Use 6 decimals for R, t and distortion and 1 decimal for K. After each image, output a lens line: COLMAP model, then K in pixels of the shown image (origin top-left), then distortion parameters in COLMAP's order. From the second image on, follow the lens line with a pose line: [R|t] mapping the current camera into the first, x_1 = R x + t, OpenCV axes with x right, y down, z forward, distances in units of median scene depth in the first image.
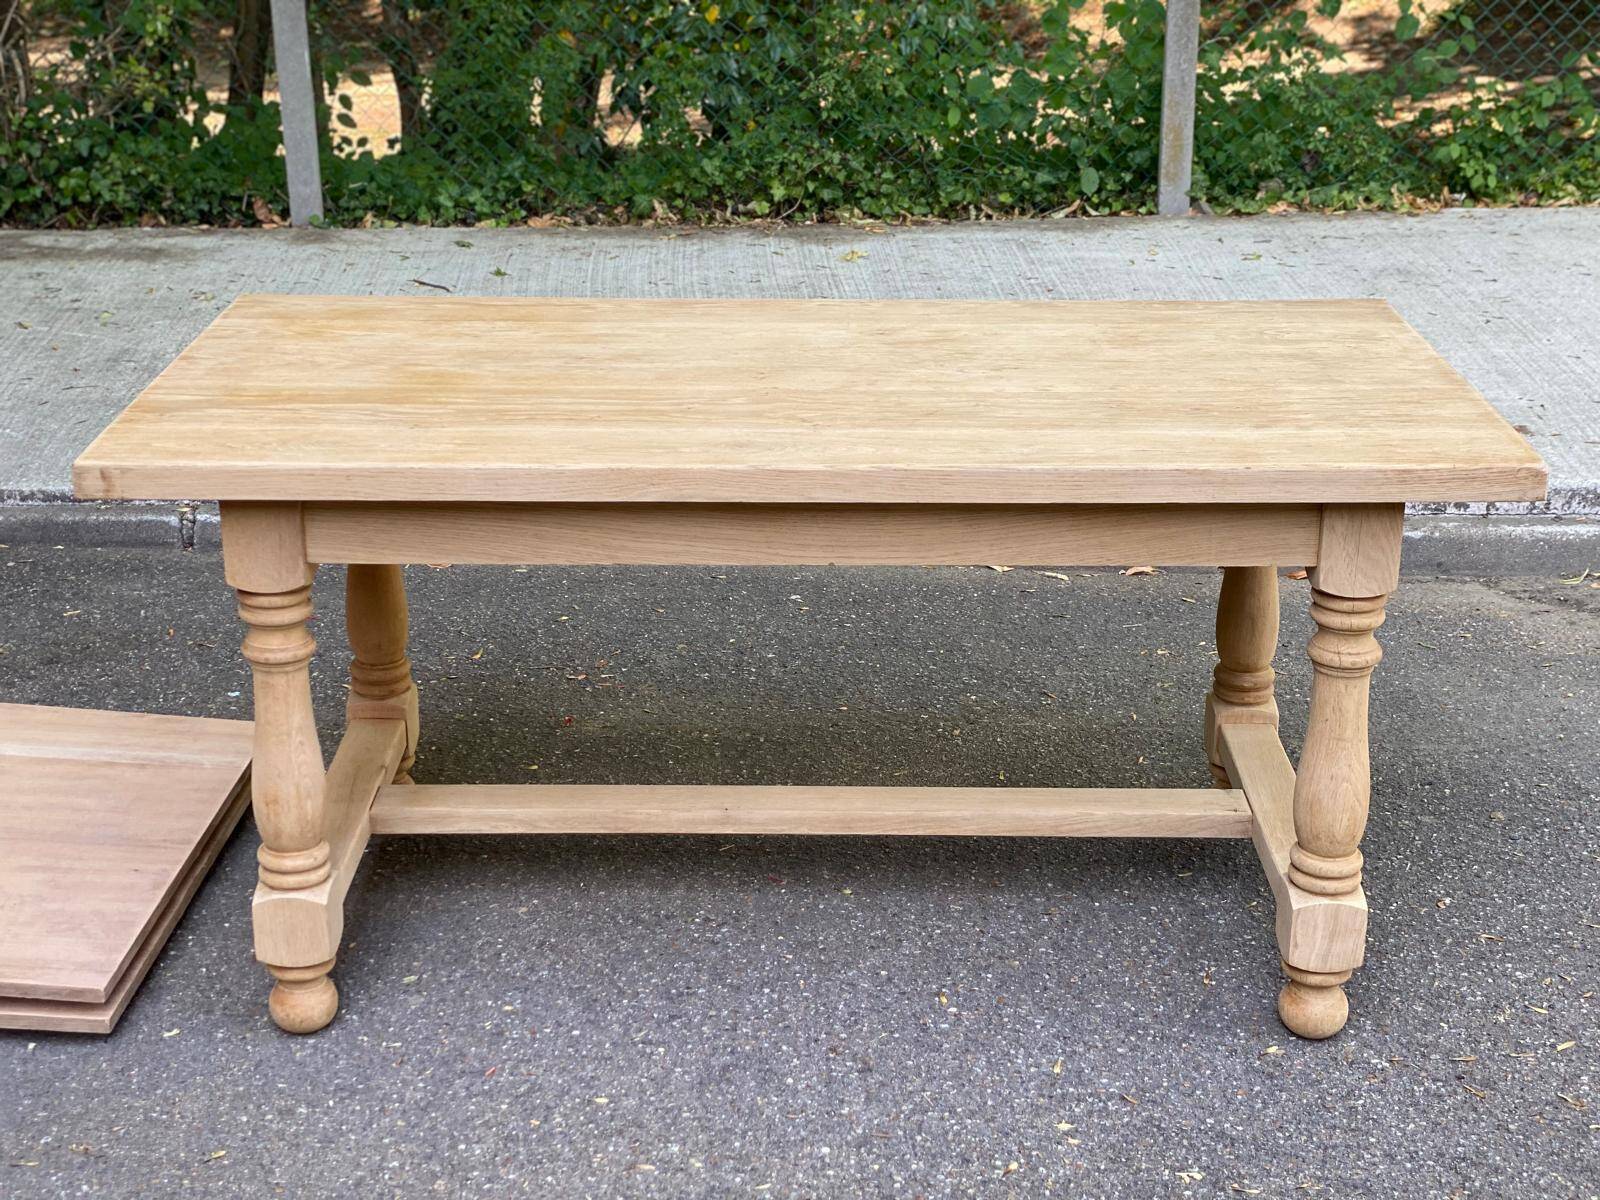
lens RADIAL K [[2386.7, 0, 803.6], [0, 2386.7, 599.7], [0, 0, 1]] dist [0.103452, 0.000000]
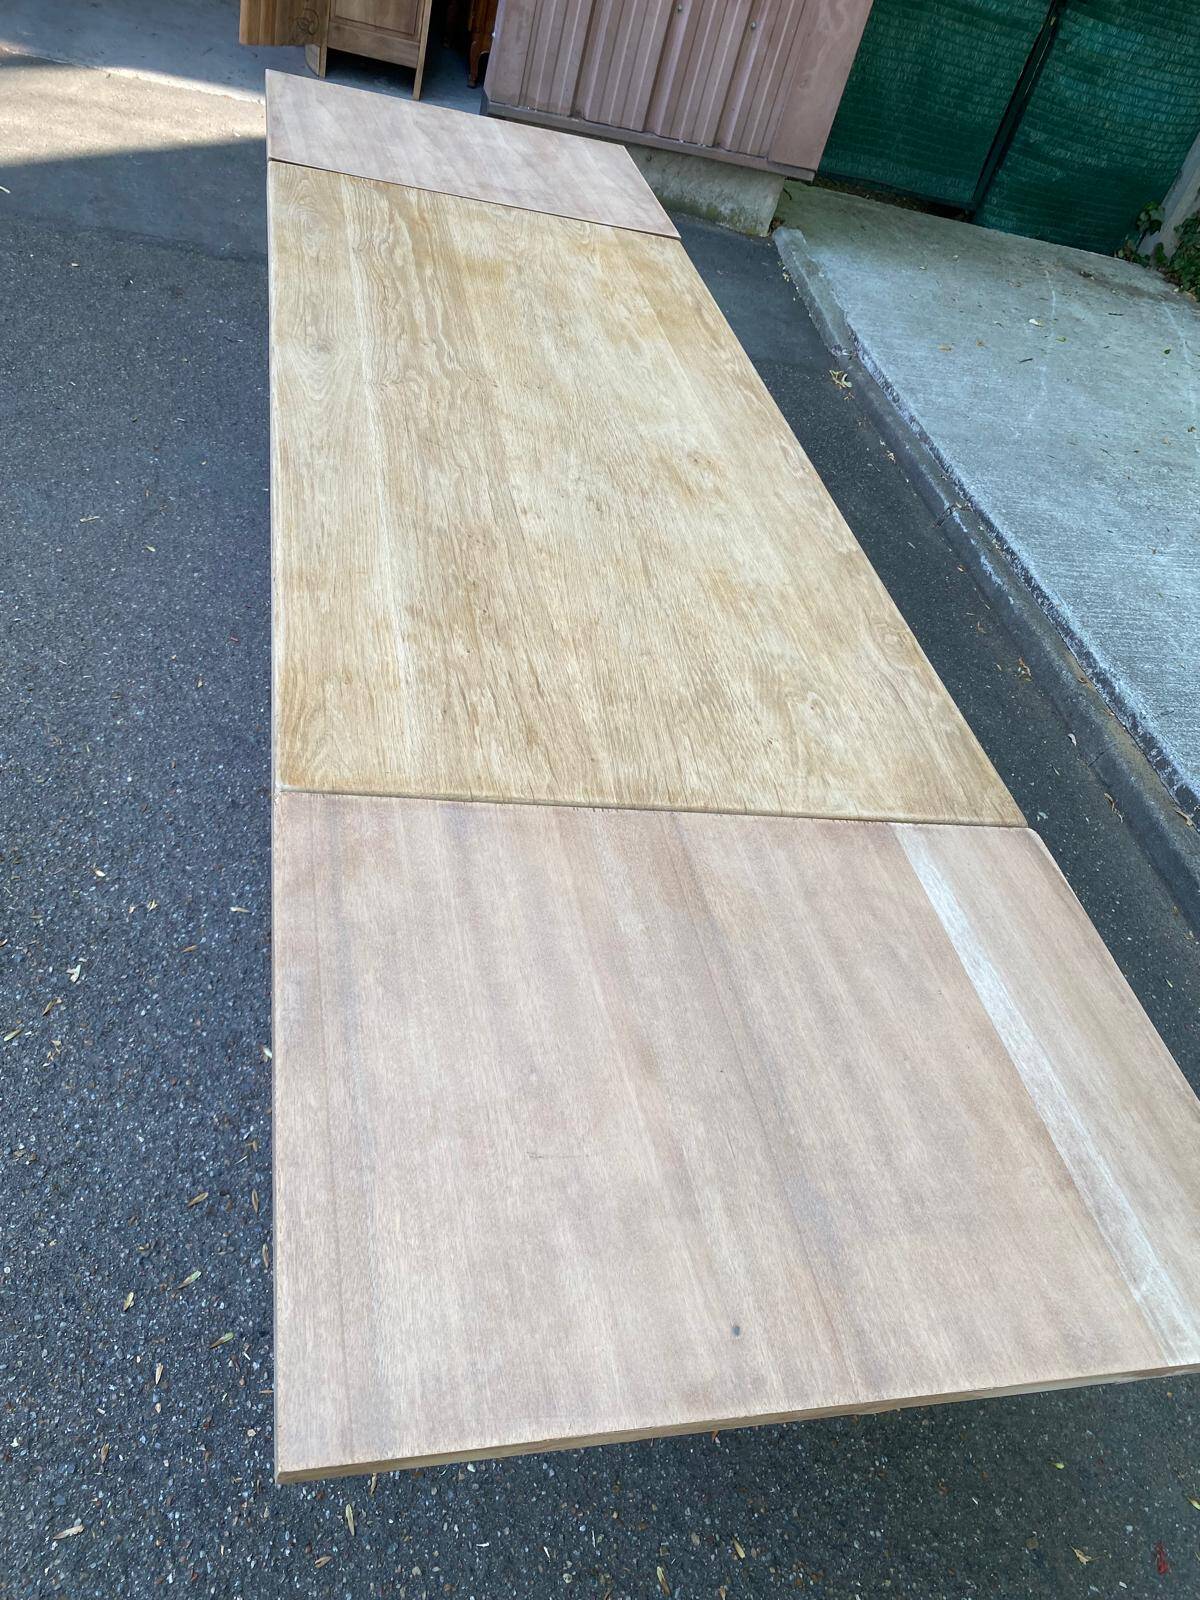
lens RADIAL K [[1224.4, 0, 587.6], [0, 1224.4, 775.2], [0, 0, 1]] dist [0.019335, -0.021340]
pose [[0.192592, 0.695588, -0.692145, 0.490241], [-0.564851, 0.655358, 0.501447, -0.260856], [0.802404, 0.294384, 0.519120, 0.696327]]
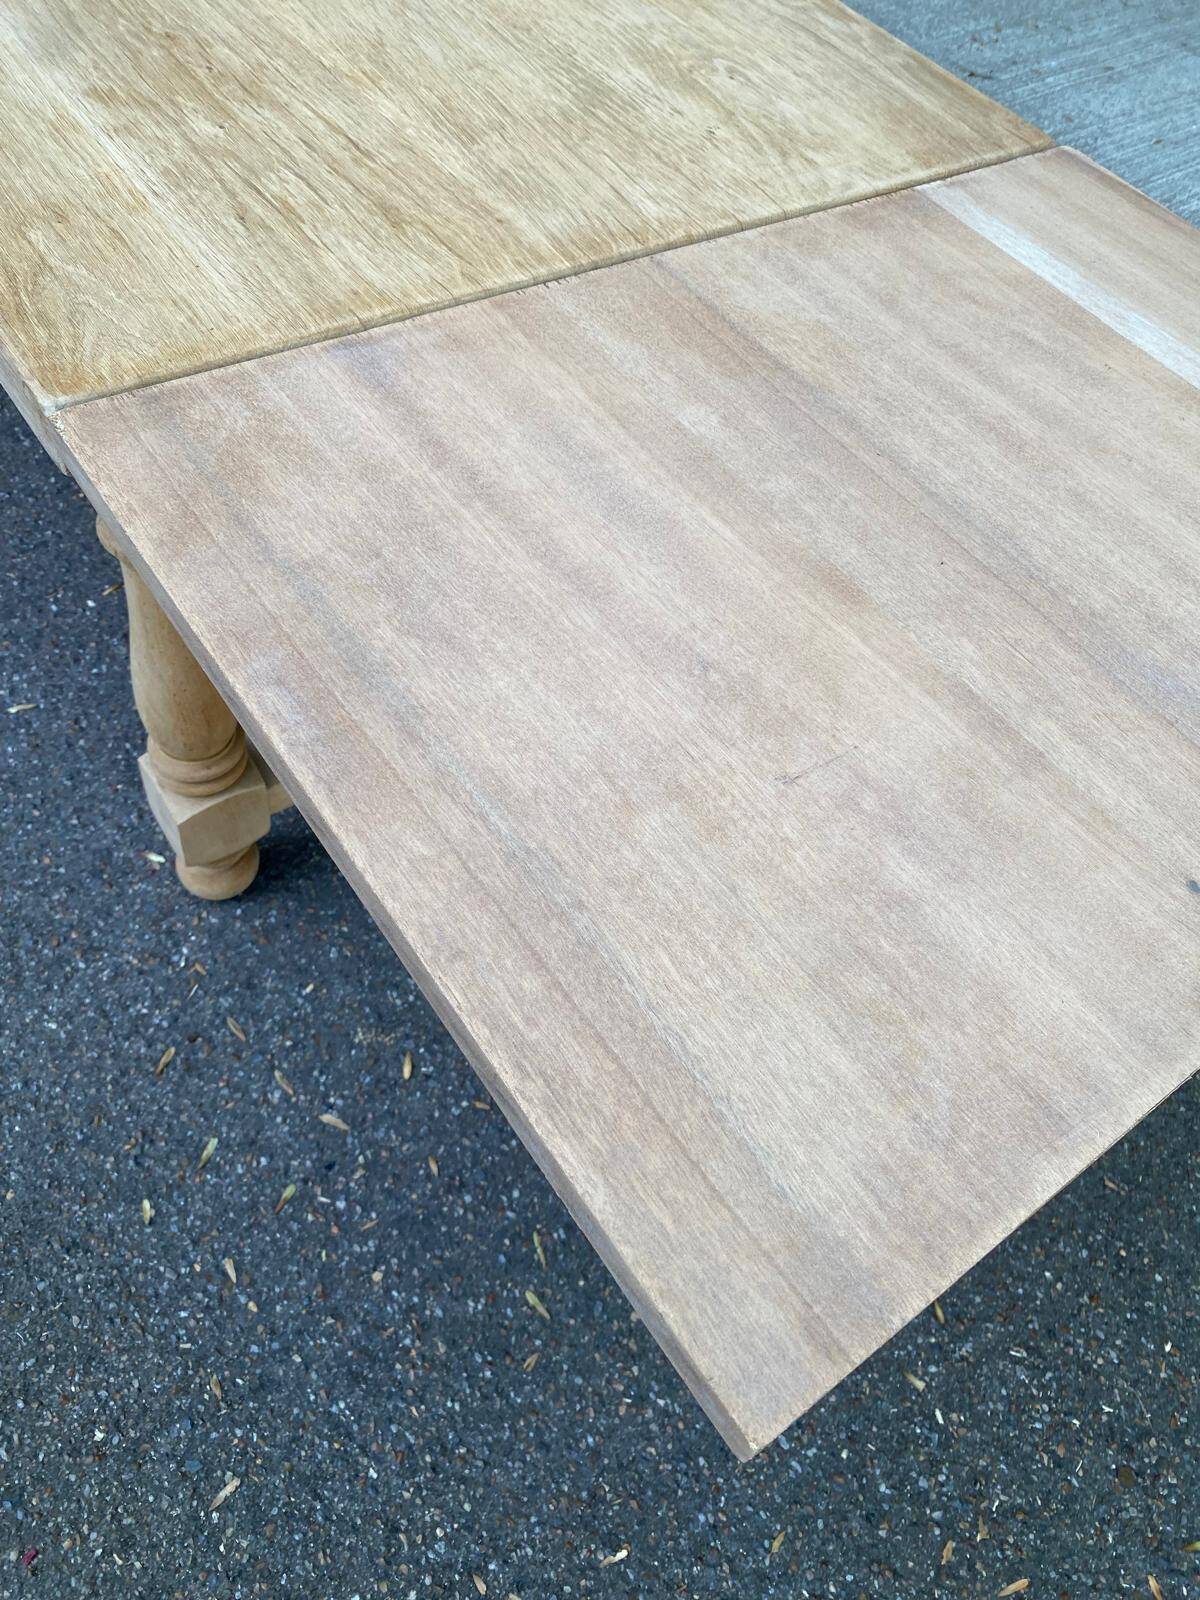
lens RADIAL K [[1224.4, 0, 597.4], [0, 1224.4, 778.6], [0, 0, 1]] dist [0.019335, -0.021340]
pose [[0.588130, 0.694869, -0.413835, 0.411192], [-0.416573, 0.698859, 0.581432, -0.147624], [0.693232, -0.169565, 0.700484, 0.720363]]
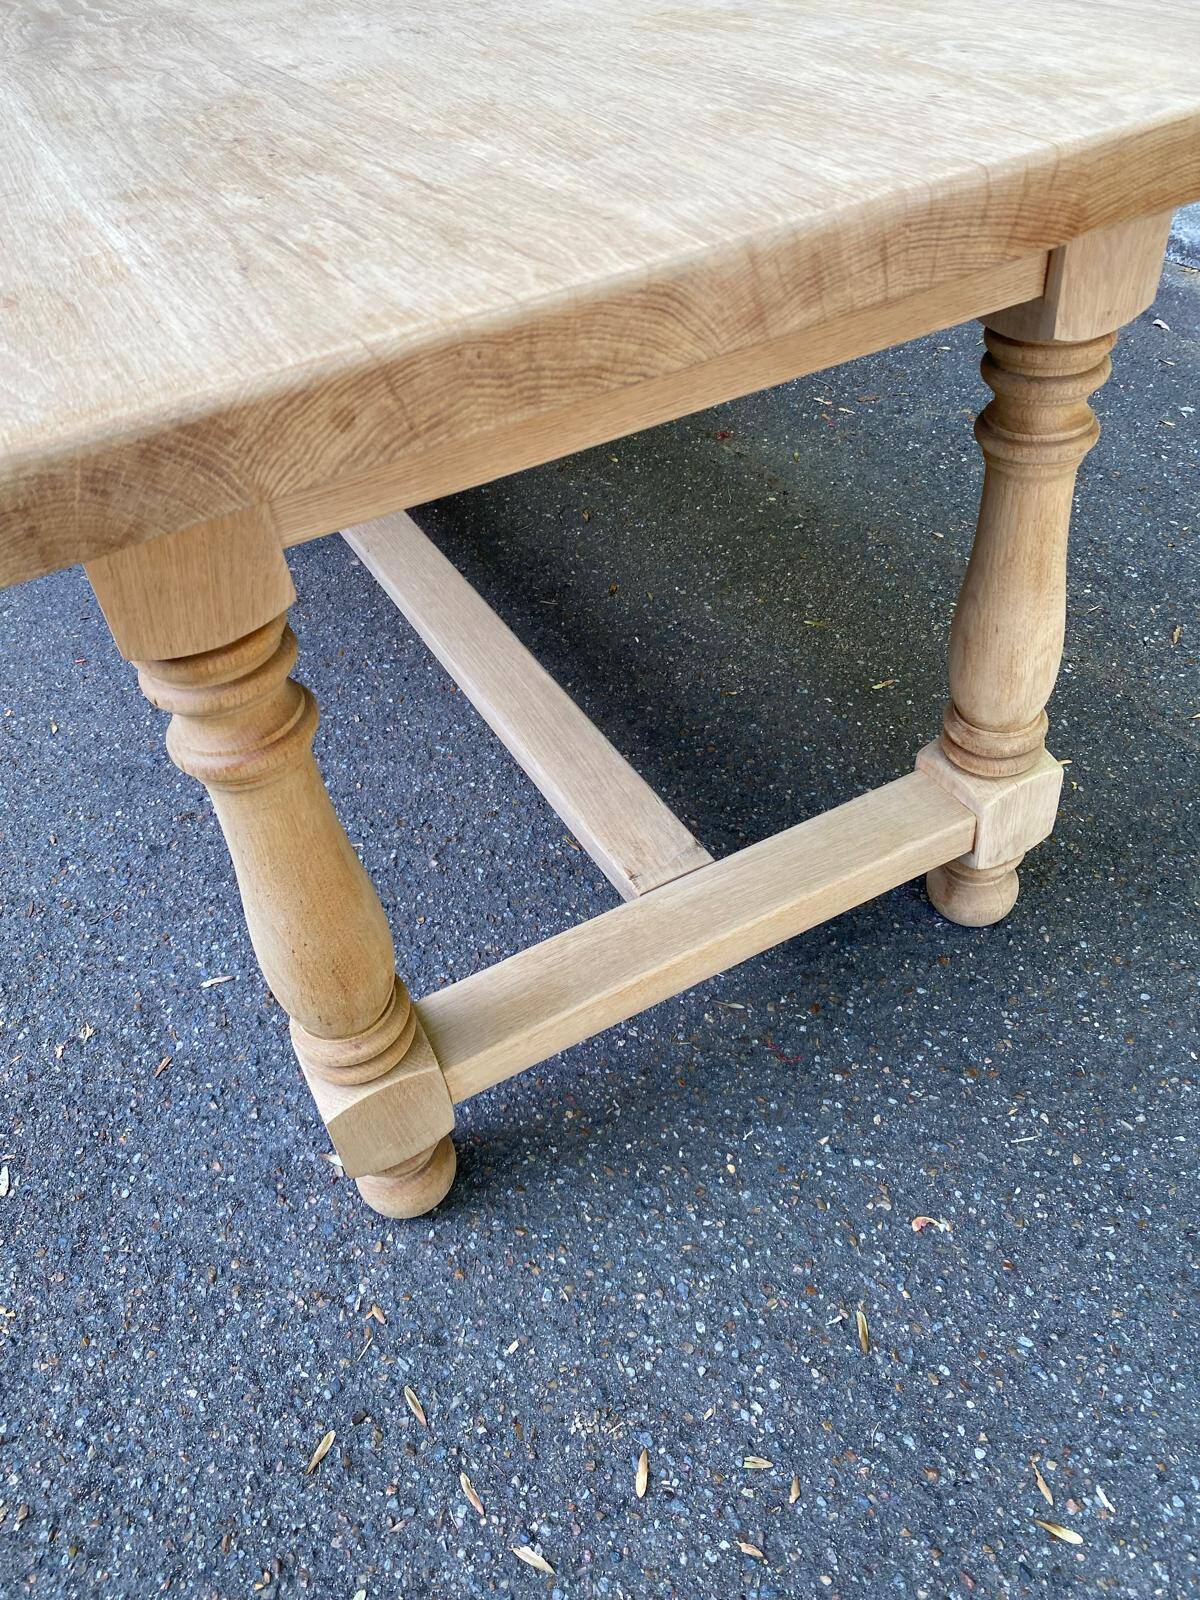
lens RADIAL K [[1224.4, 0, 594.6], [0, 1224.4, 775.6], [0, 0, 1]] dist [0.019335, -0.021340]
pose [[0.471925, 0.543006, -0.694573, 0.378662], [-0.212409, 0.834642, 0.508189, -0.098225], [0.855669, -0.092293, 0.509228, 0.800306]]
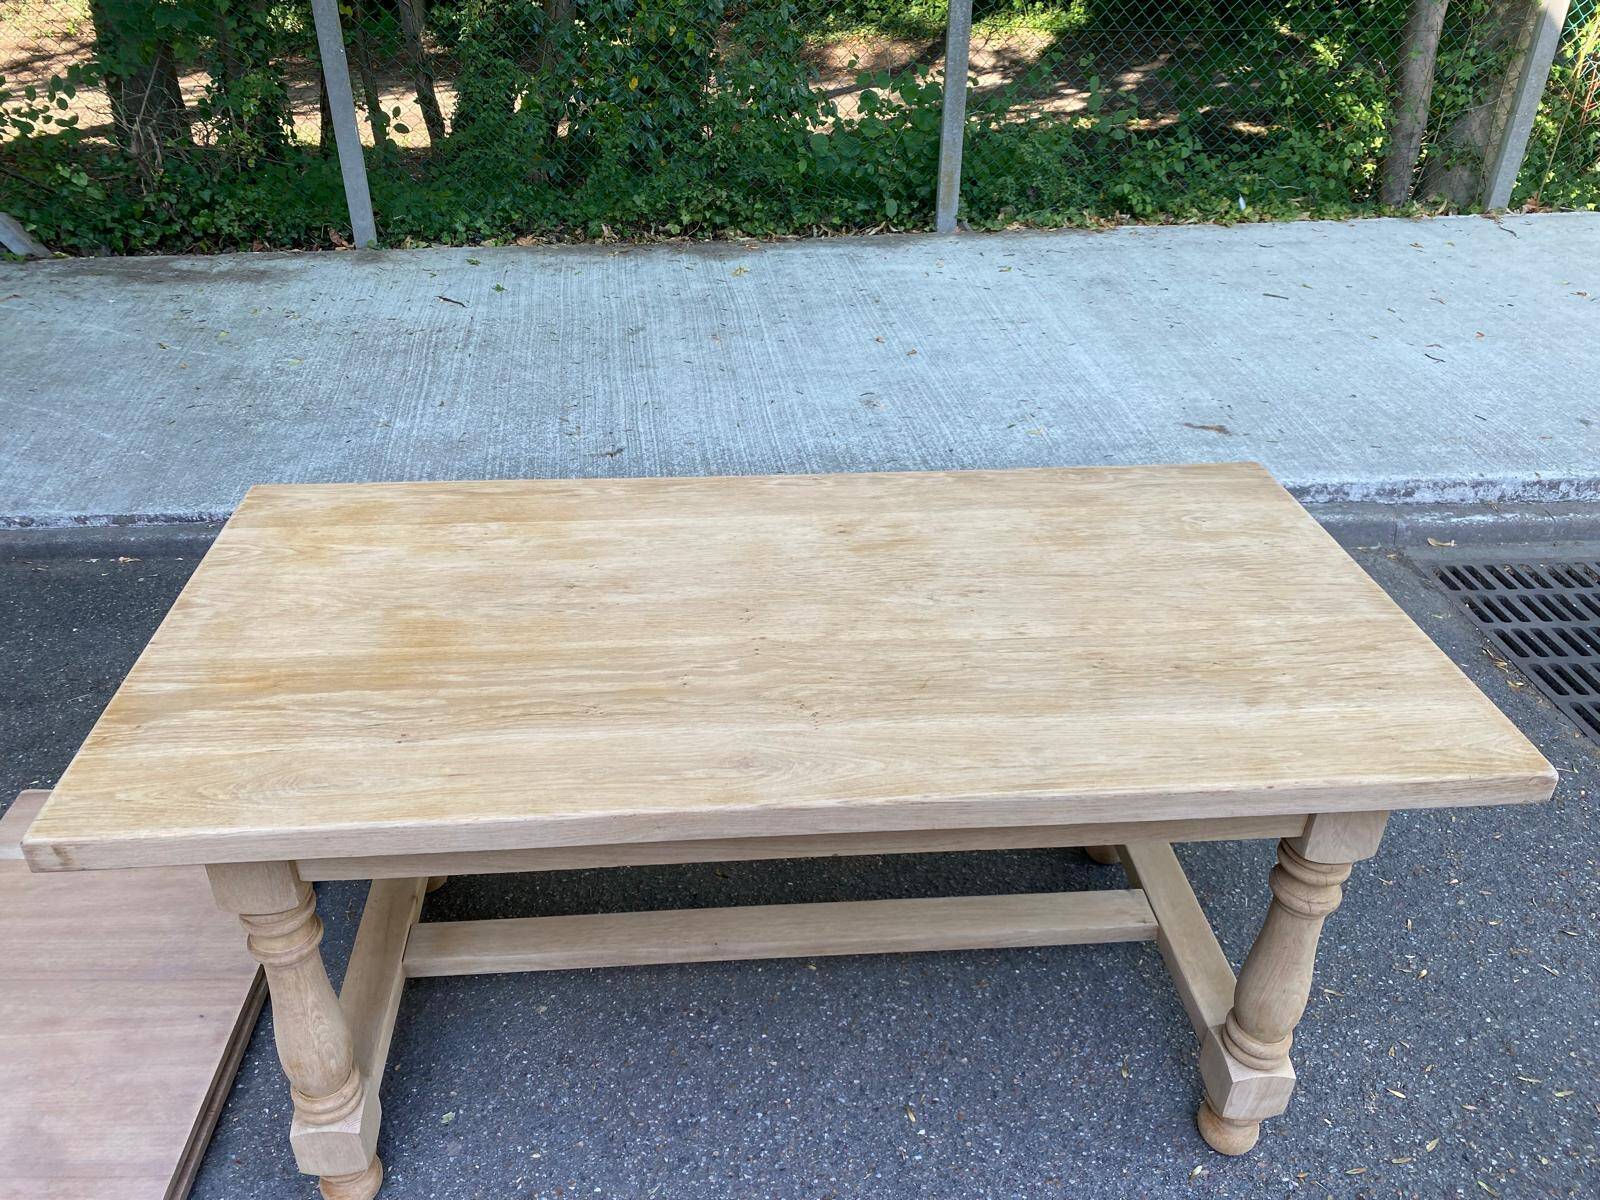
lens RADIAL K [[1224.4, 0, 778.9], [0, 1224.4, 587.9], [0, 0, 1]] dist [0.019335, -0.021340]
pose [[0.996557, -0.035999, 0.074691, -0.038871], [0.021298, 0.981745, 0.189007, -0.187806], [-0.080132, -0.186765, 0.979131, 0.434506]]
